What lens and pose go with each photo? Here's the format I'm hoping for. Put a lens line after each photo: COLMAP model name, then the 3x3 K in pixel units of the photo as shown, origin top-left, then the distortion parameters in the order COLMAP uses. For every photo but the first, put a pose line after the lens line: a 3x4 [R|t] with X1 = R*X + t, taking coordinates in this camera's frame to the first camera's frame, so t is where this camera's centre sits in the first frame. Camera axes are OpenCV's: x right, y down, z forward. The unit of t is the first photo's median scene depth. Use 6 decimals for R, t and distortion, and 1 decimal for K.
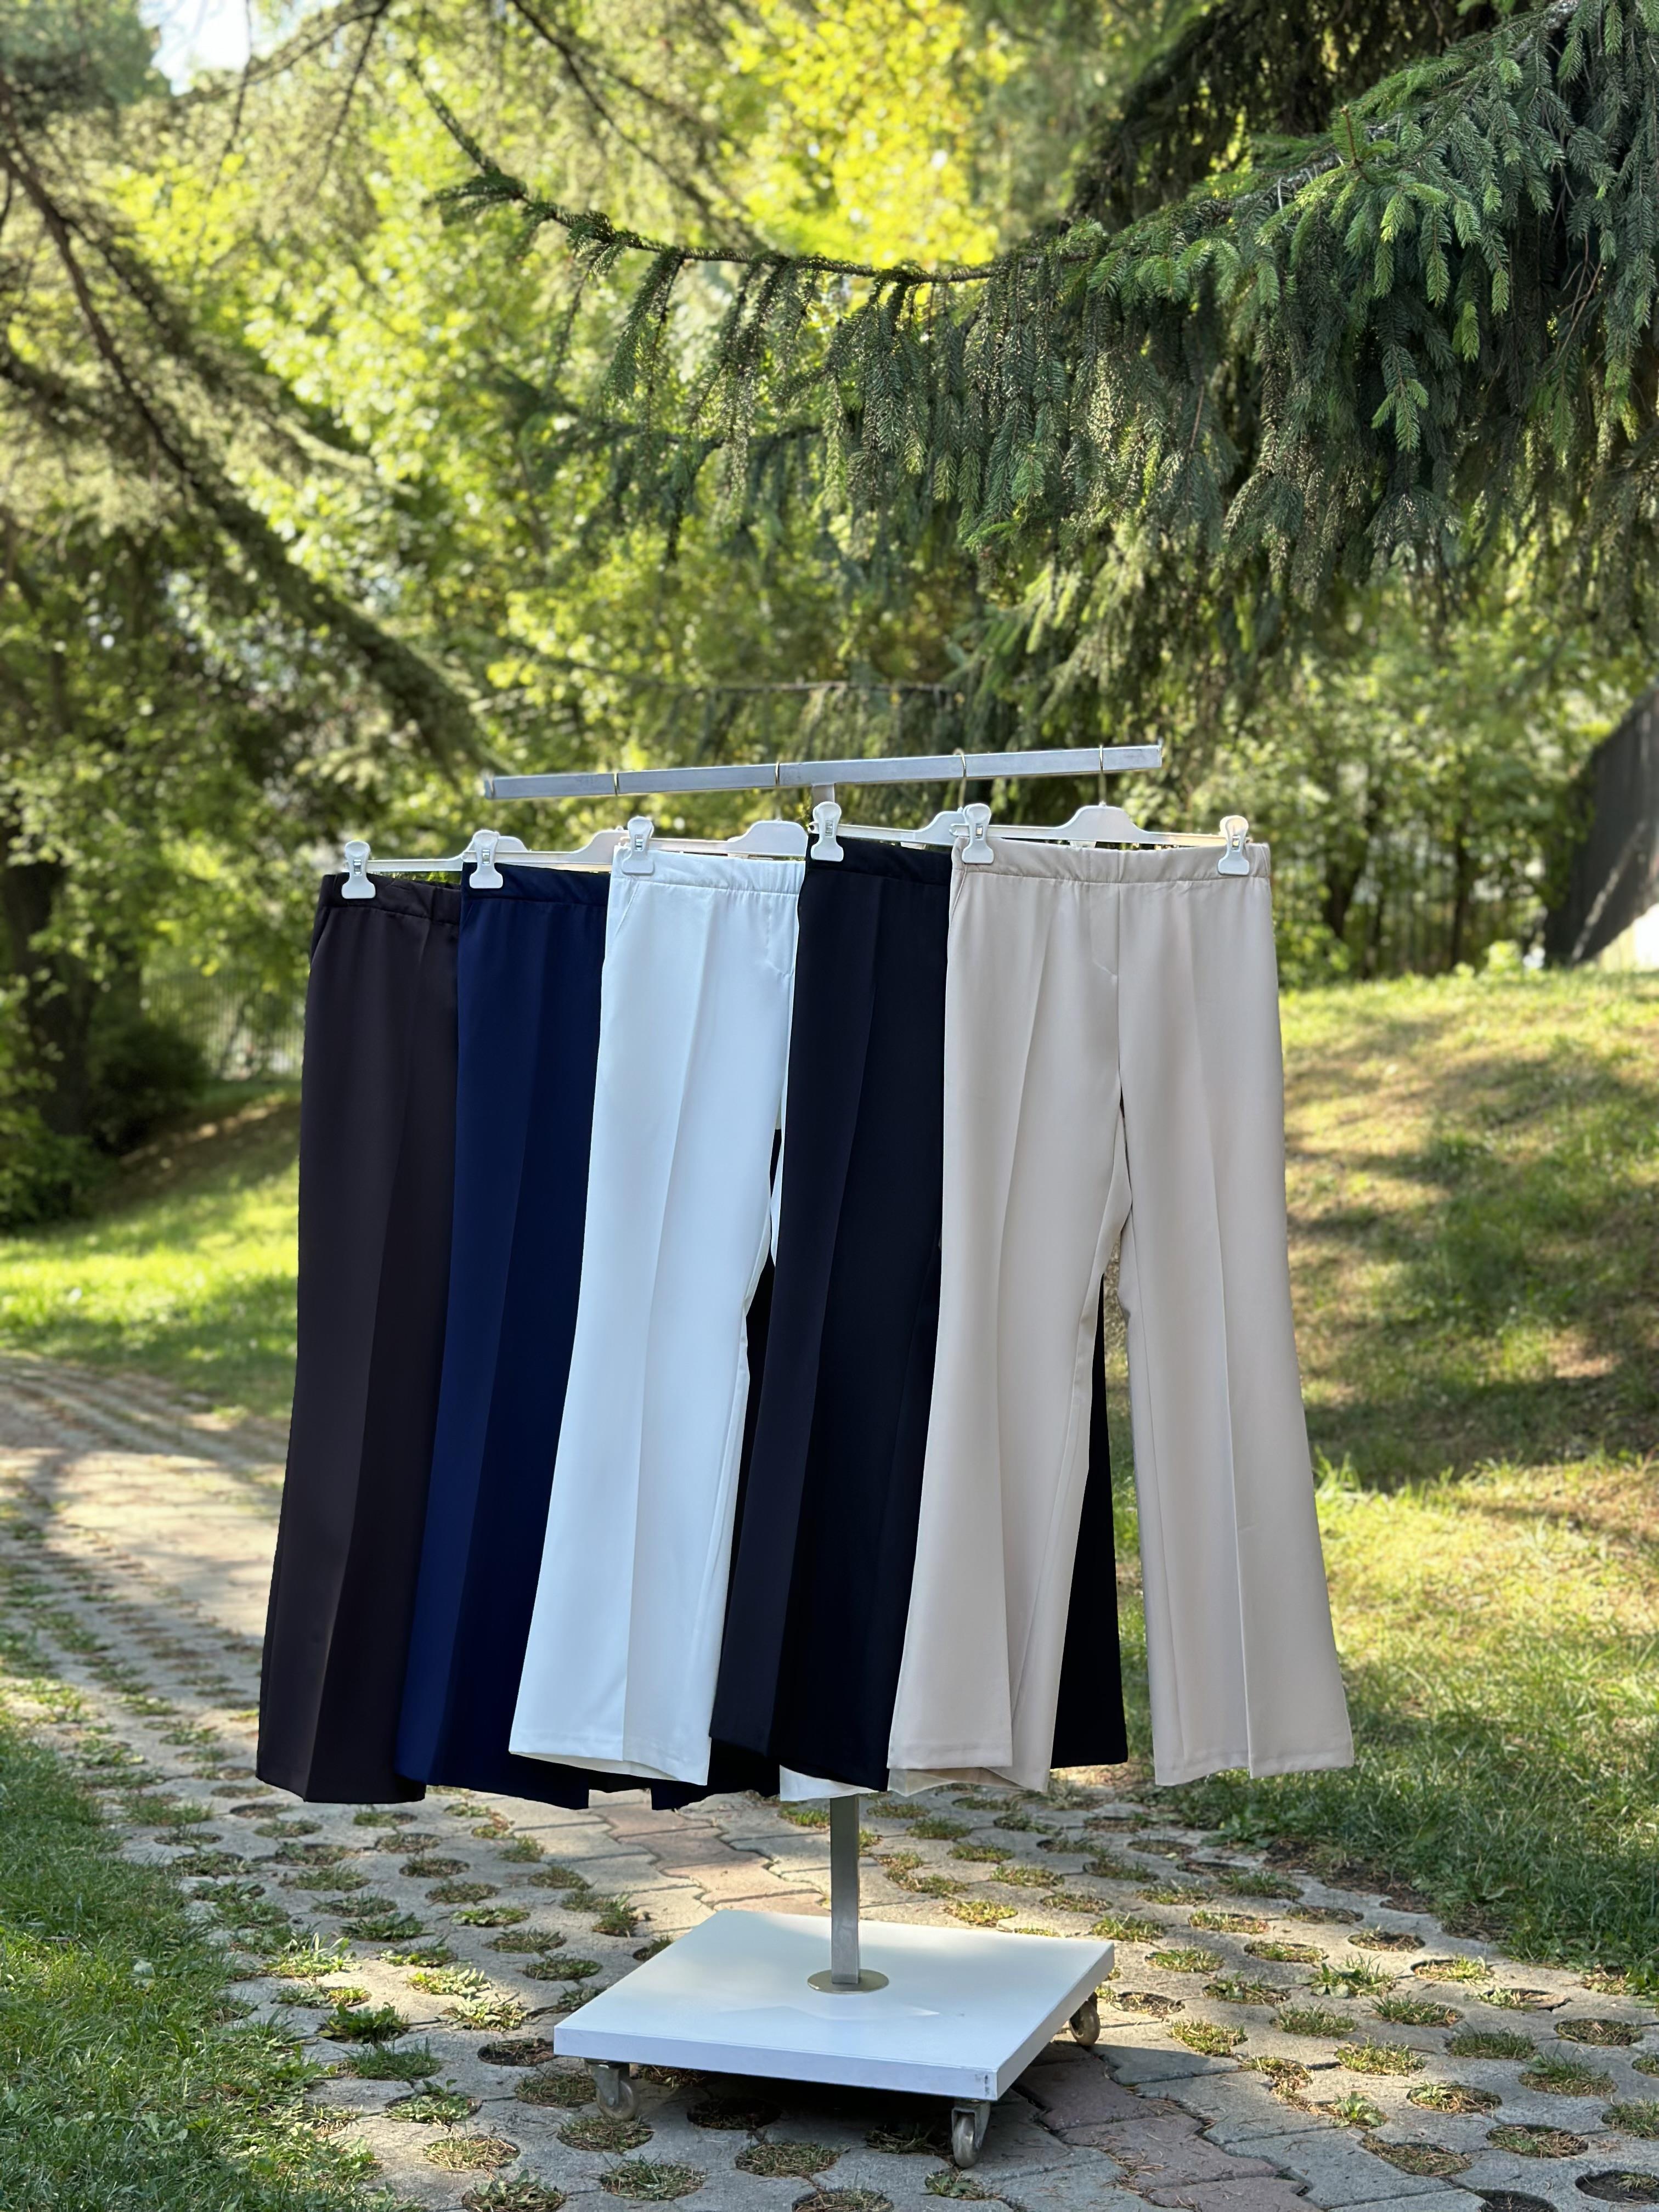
lens RADIAL K [[3123.7, 0, 827.3], [0, 3123.7, 1105.2], [0, 0, 1]] dist [0.098917, 0.000000]
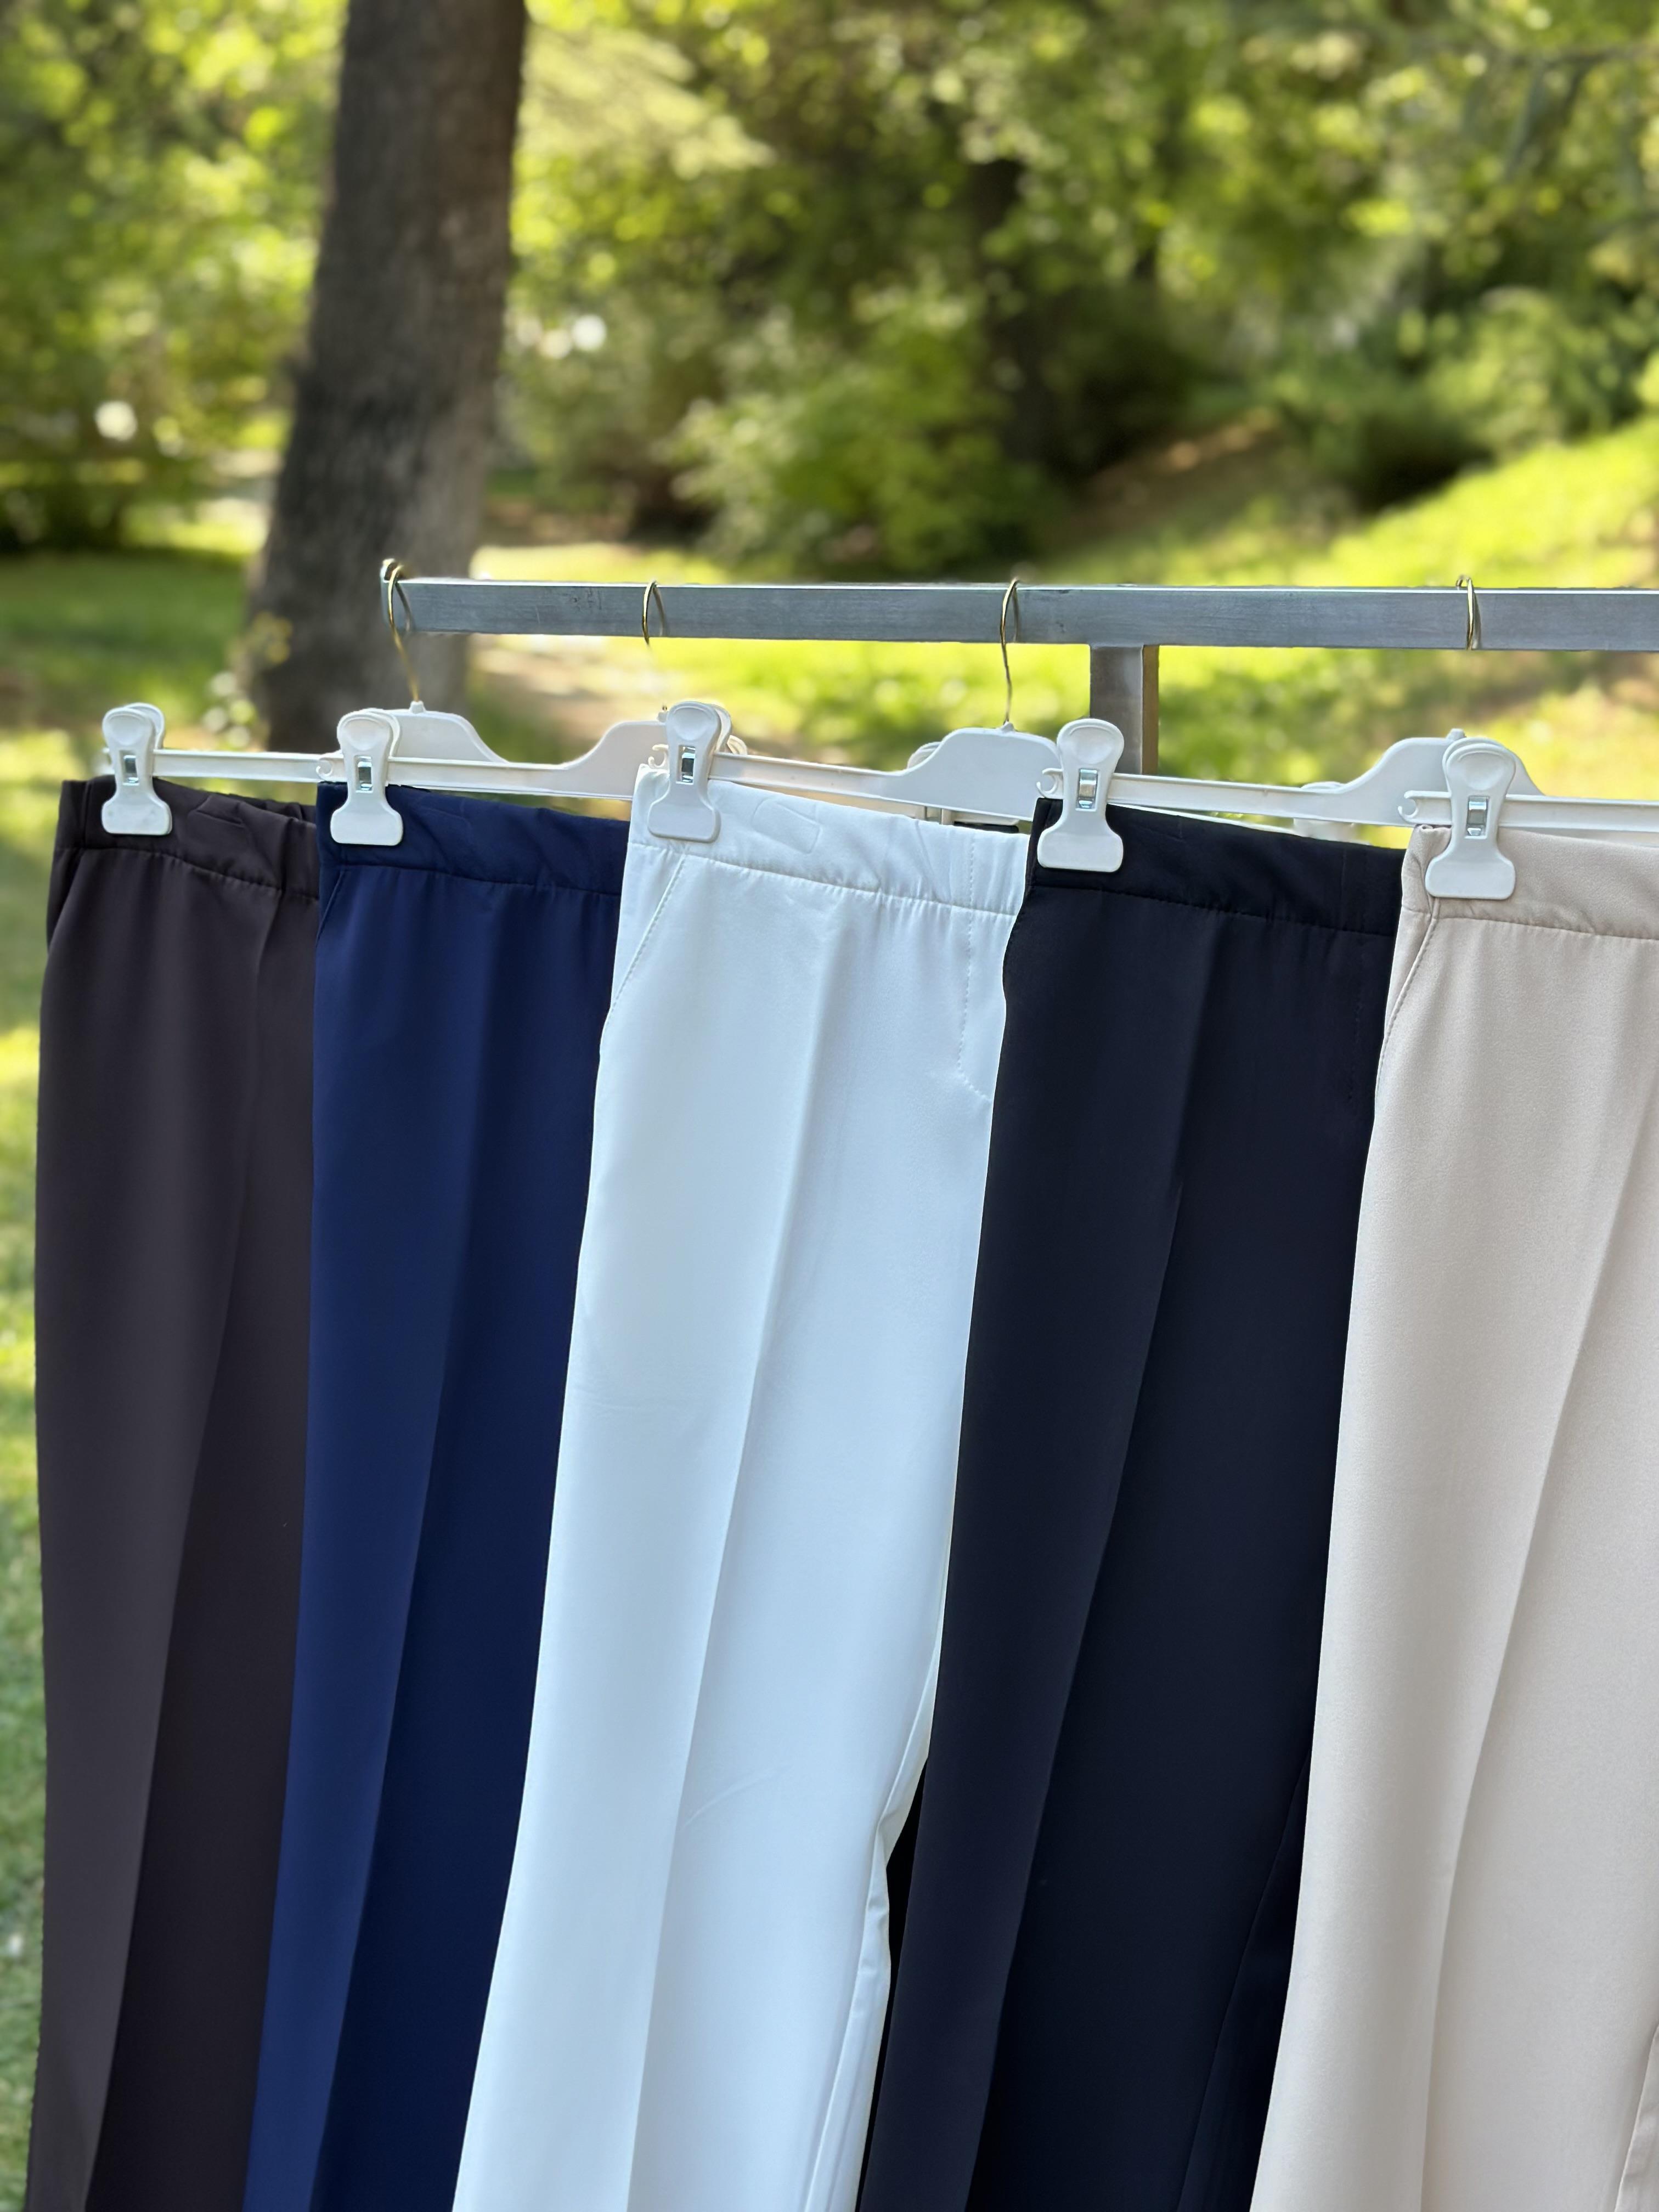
lens RADIAL K [[3123.7, 0, 833.8], [0, 3123.7, 1106.6], [0, 0, 1]] dist [0.098917, 0.000000]
pose [[0.943159, 0.097790, -0.317631, 0.097650], [-0.021491, 0.971676, 0.235338, -0.138858], [0.331648, -0.215134, 0.918546, 0.607045]]
